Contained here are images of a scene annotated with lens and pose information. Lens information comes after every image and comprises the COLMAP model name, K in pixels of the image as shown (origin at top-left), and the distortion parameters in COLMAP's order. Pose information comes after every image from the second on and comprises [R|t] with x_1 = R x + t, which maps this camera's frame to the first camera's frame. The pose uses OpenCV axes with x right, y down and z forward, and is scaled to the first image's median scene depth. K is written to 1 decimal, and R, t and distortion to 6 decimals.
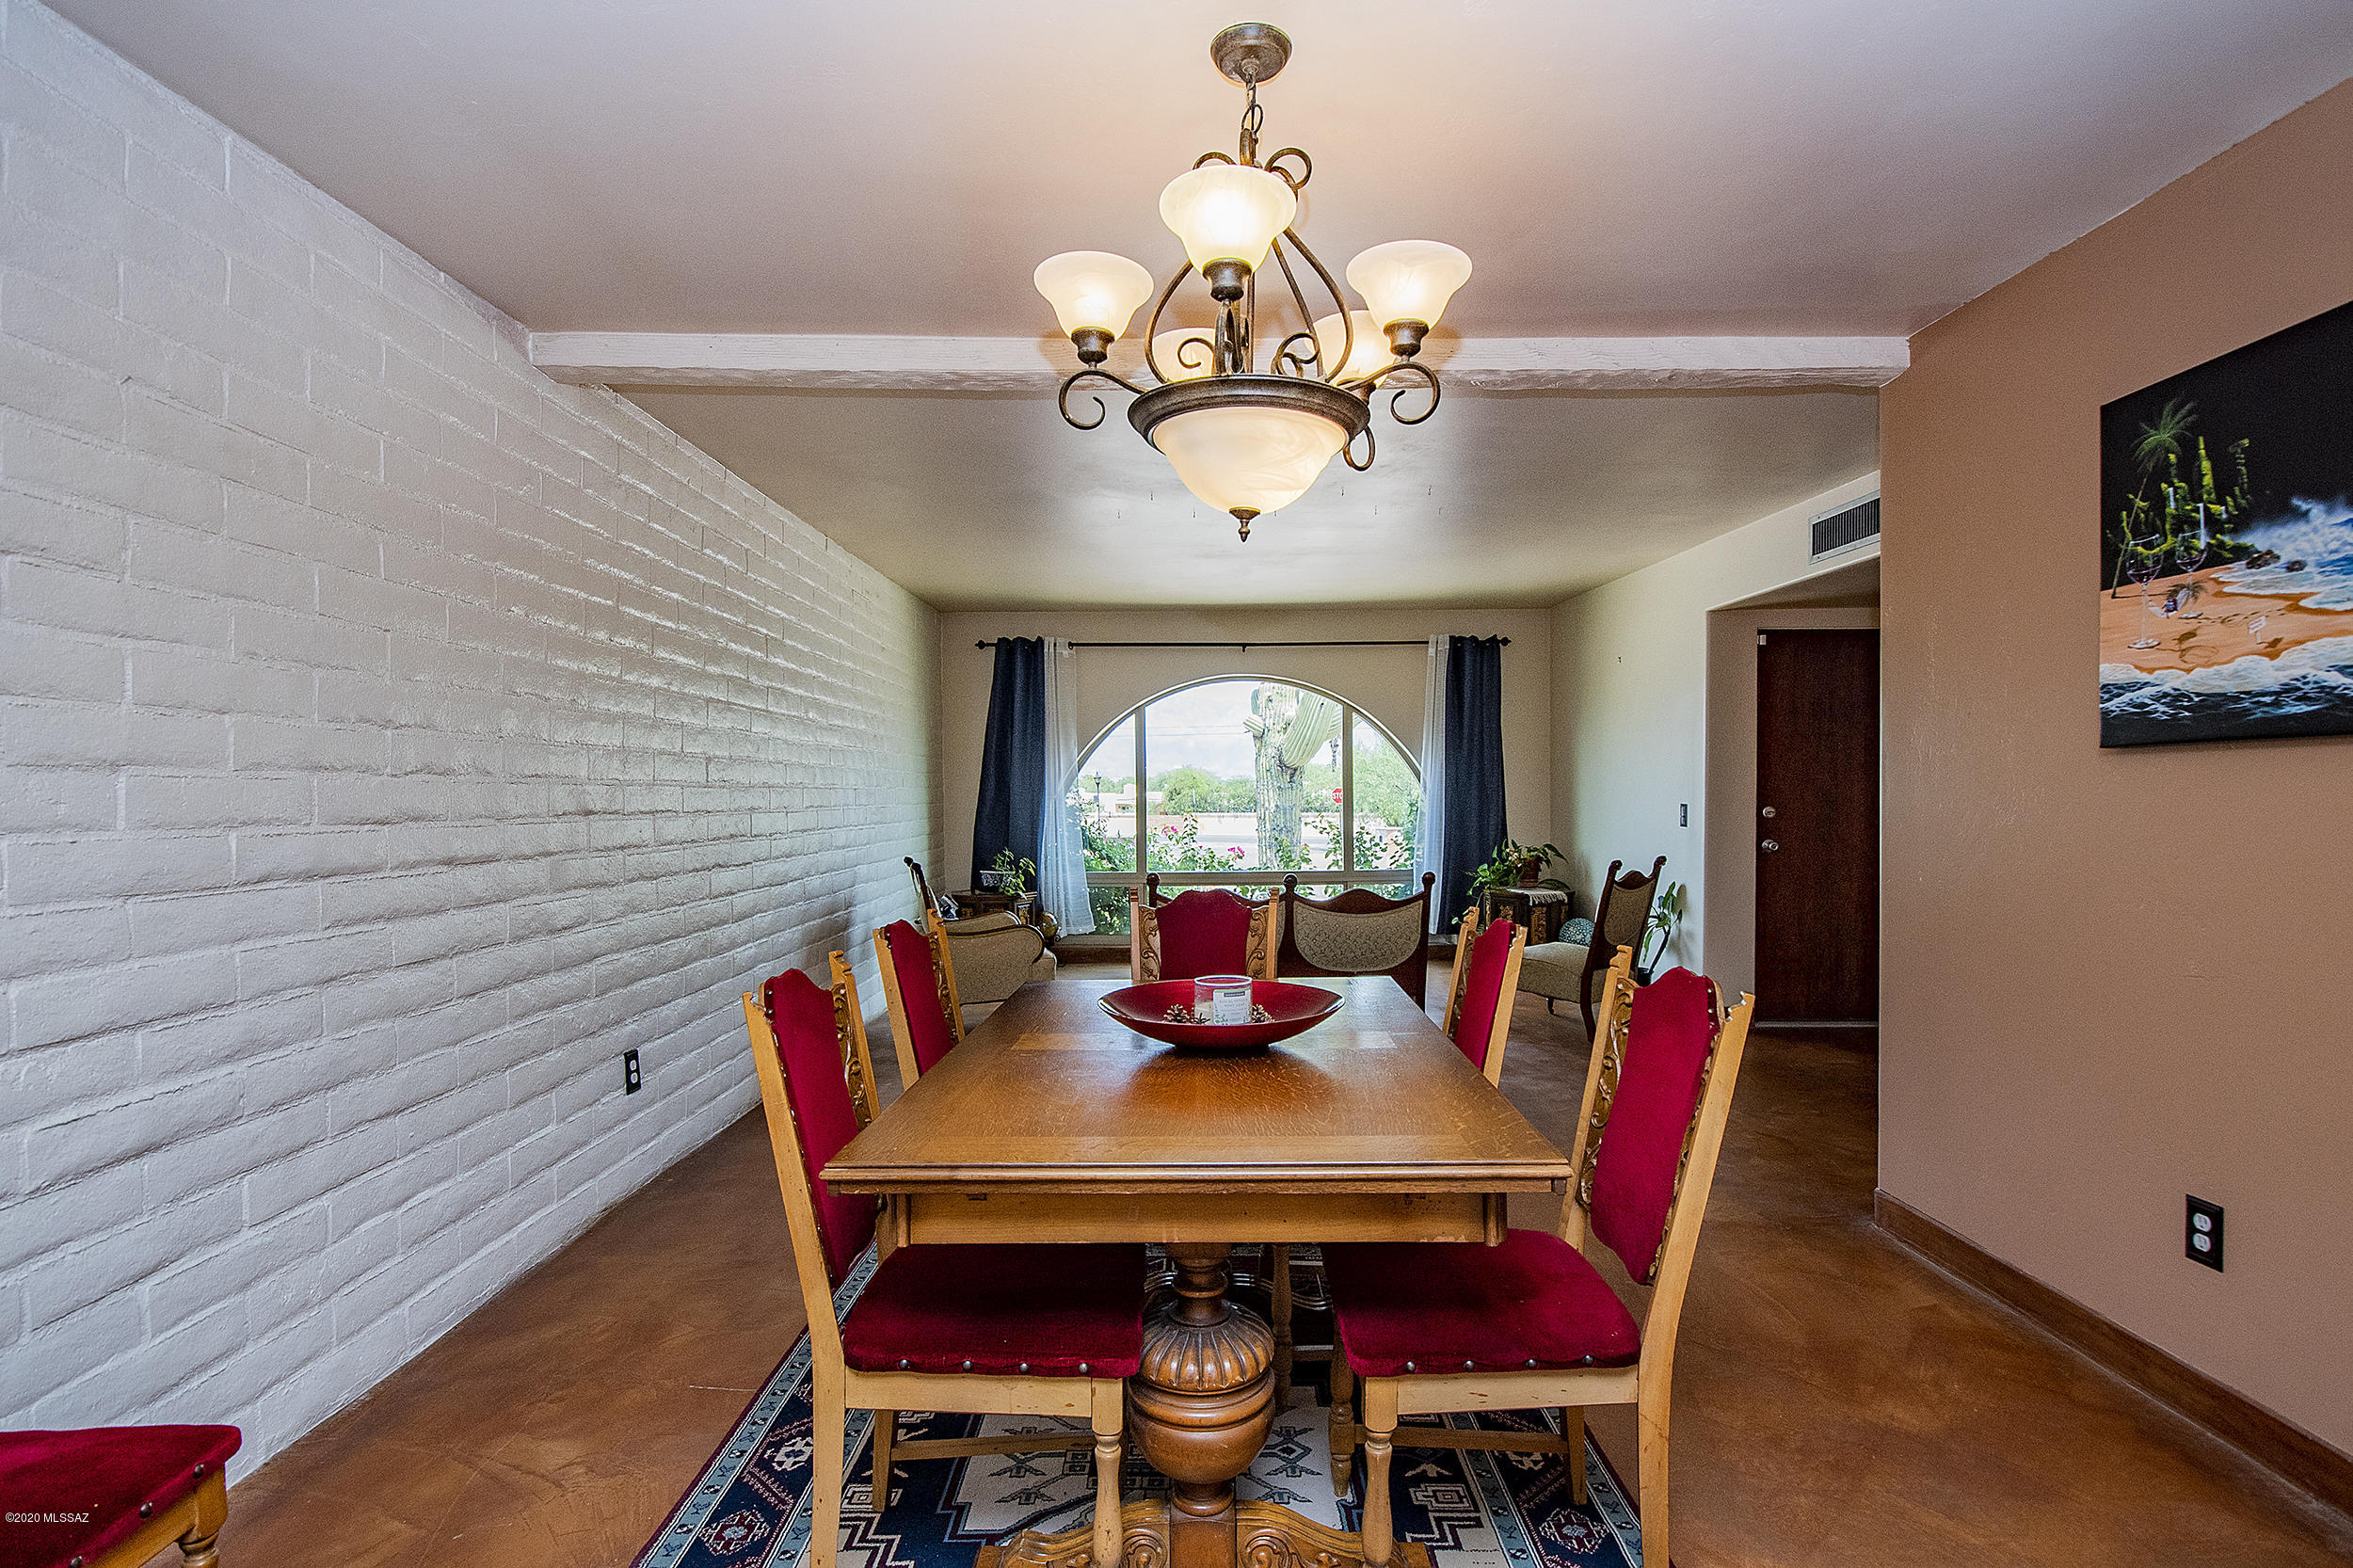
lens RADIAL K [[1091.9, 0, 1182.2], [0, 1091.9, 816.9], [0, 0, 1]] dist [0.026052, -0.027343]
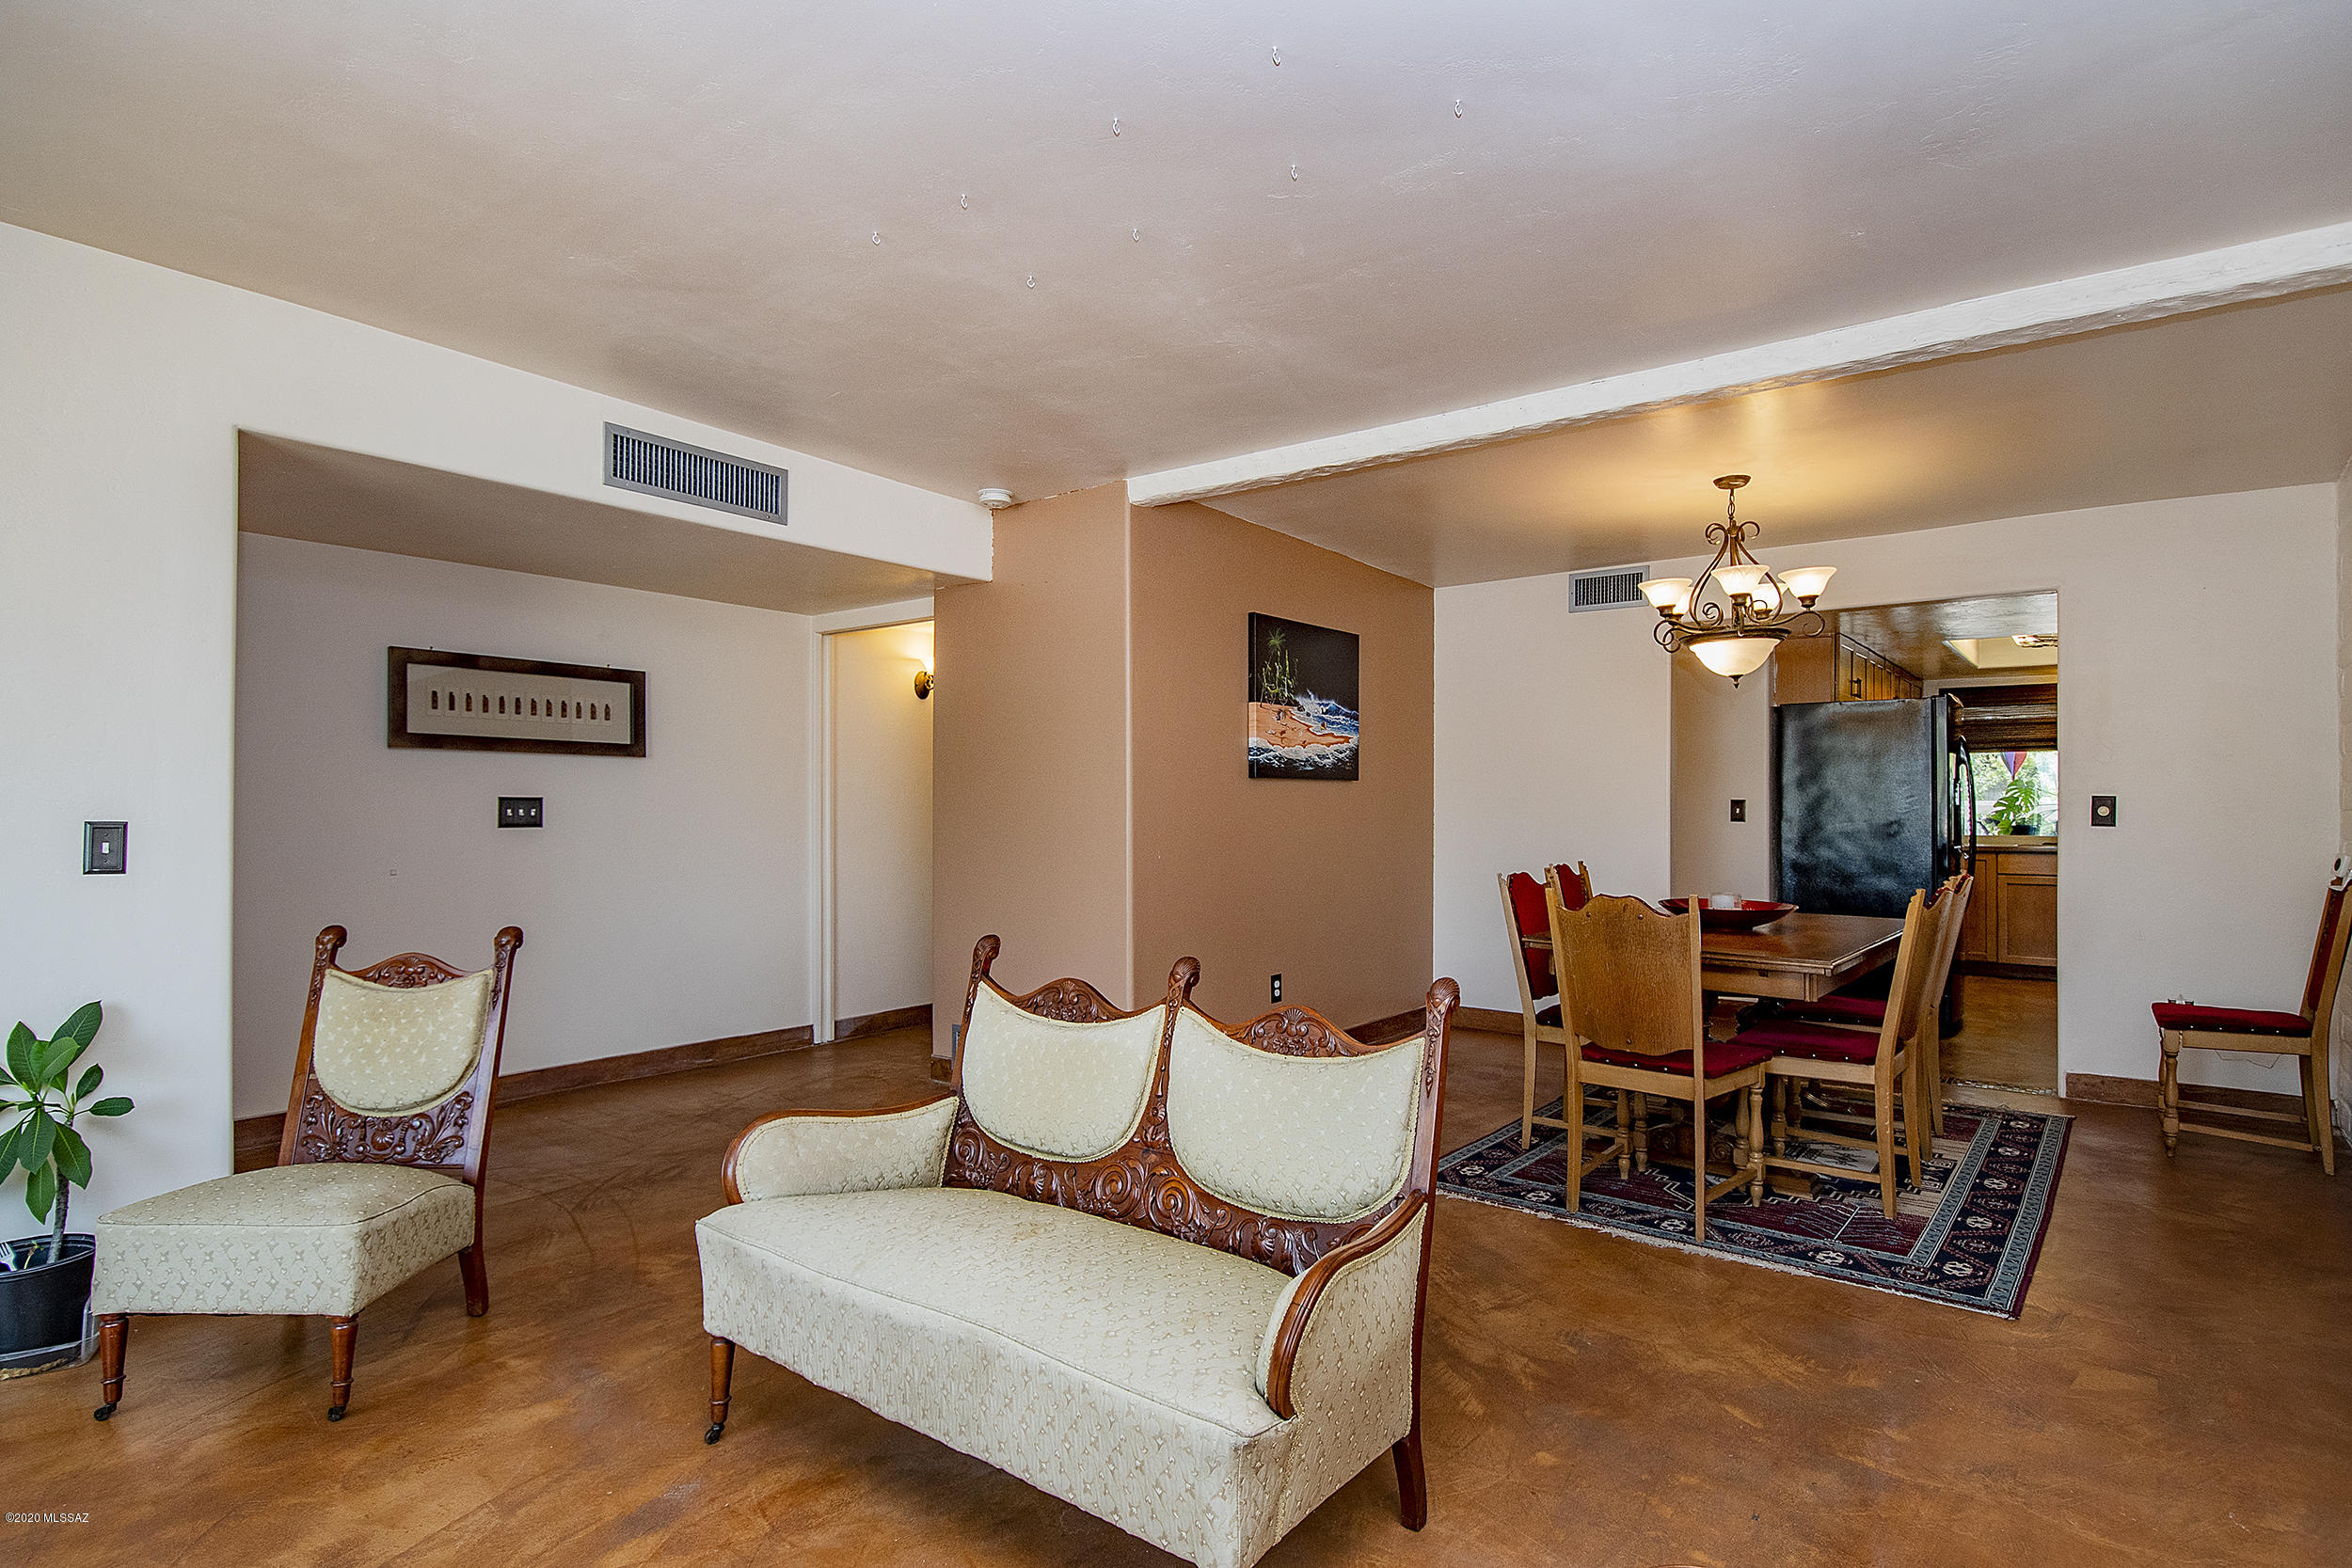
lens RADIAL K [[1225.1, 0, 1198.4], [0, 1225.1, 794.7], [0, 0, 1]] dist [0.022516, -0.022758]
pose [[-0.792143, 0.008930, 0.610270, -0.503132], [0.016905, 0.999830, 0.007313, -0.051088], [-0.610102, 0.016109, -0.792159, 3.000084]]
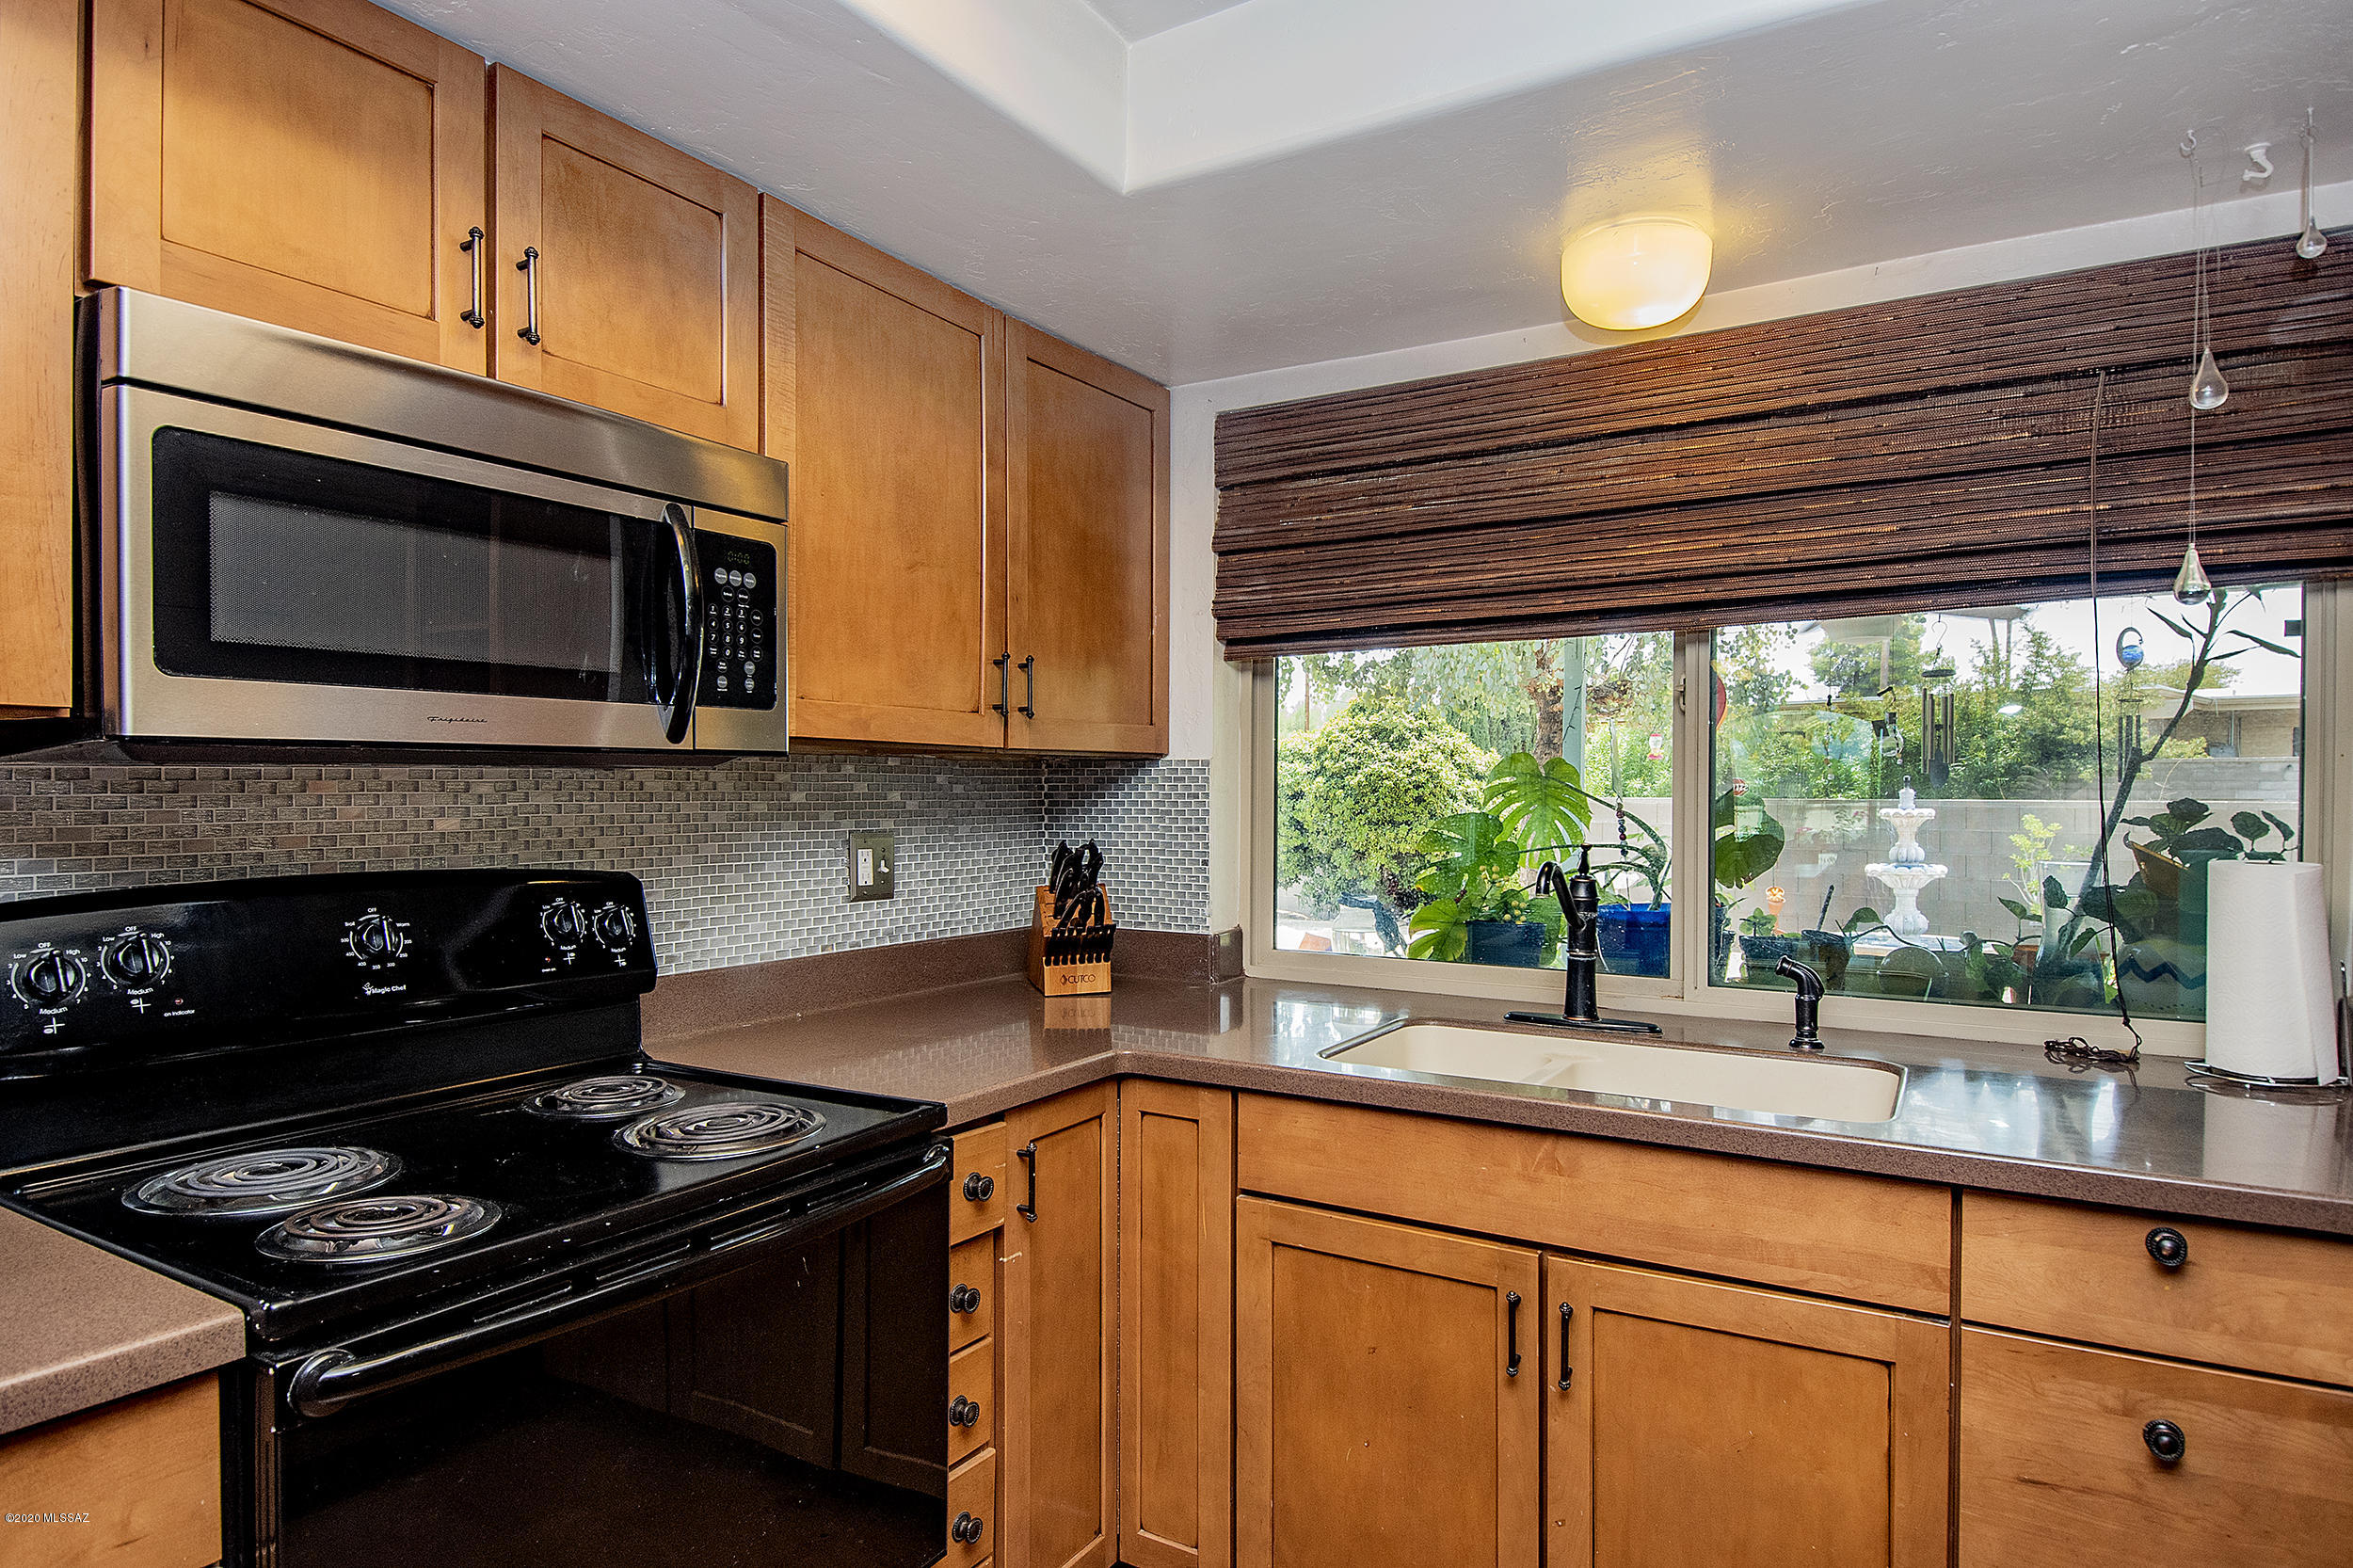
lens RADIAL K [[1322.5, 0, 1189.6], [0, 1322.5, 810.9], [0, 0, 1]] dist [0.026942, -0.032489]
pose [[-0.853945, -0.005993, 0.520330, -0.556148], [0.010479, 0.999533, 0.028710, -0.008673], [-0.520259, 0.029969, -0.853483, -0.716143]]
